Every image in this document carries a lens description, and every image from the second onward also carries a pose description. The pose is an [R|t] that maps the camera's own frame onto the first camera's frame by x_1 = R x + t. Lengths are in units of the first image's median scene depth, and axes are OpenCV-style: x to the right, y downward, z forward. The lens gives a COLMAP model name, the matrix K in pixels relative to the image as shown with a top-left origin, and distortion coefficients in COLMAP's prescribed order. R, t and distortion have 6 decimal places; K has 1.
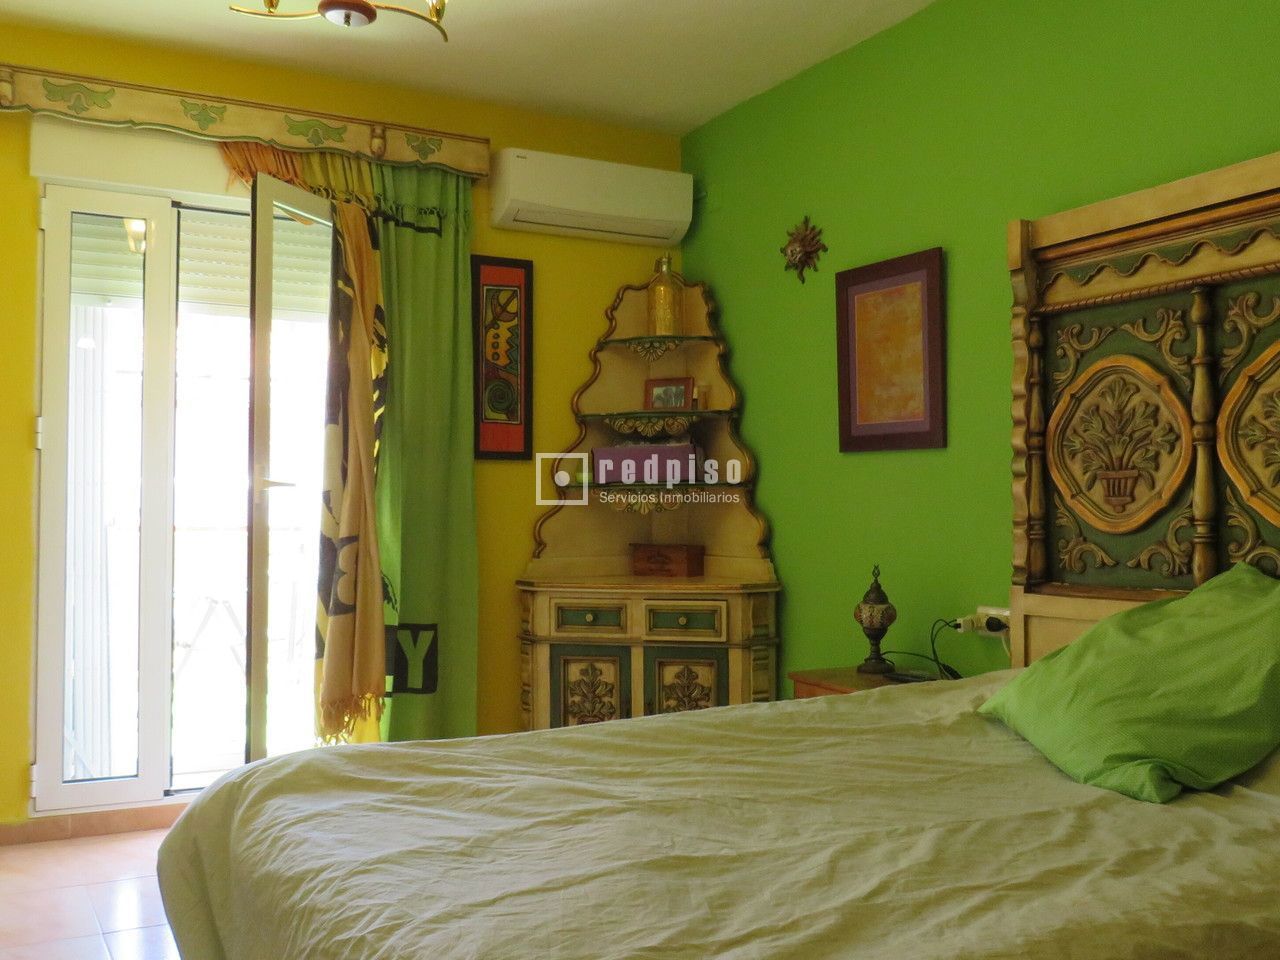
lens RADIAL K [[1240.5, 0, 640.0], [0, 1240.5, 480.0], [0, 0, 1]] dist [0.002007, 0.001419]
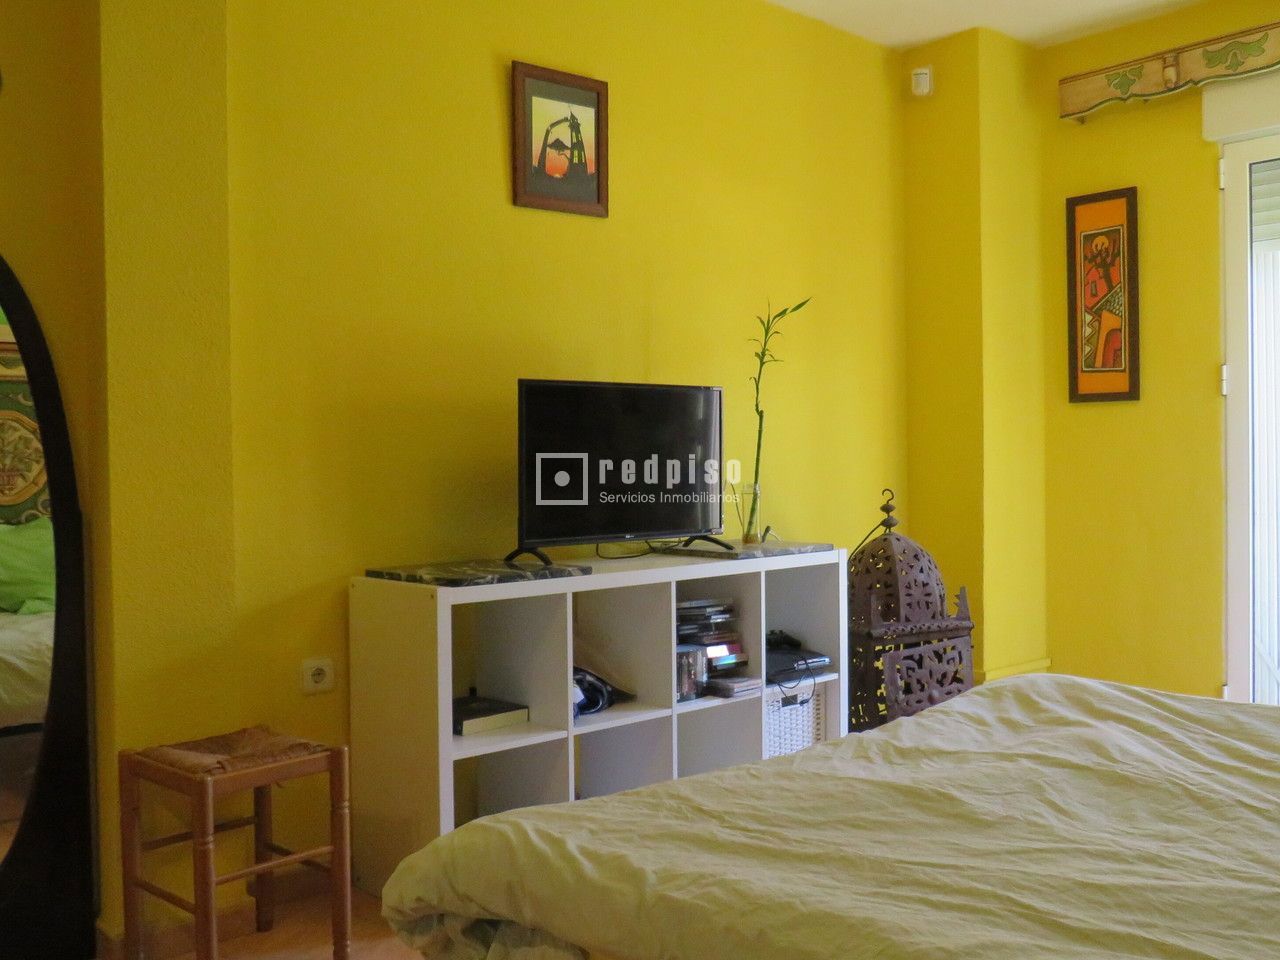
lens RADIAL K [[1240.5, 0, 640.0], [0, 1240.5, 480.0], [0, 0, 1]] dist [0.002007, 0.001419]
pose [[0.269089, 0.004391, -0.963105, 0.421801], [0.047159, 0.998730, 0.017729, 0.005527], [0.961960, -0.050190, 0.268541, 0.226702]]
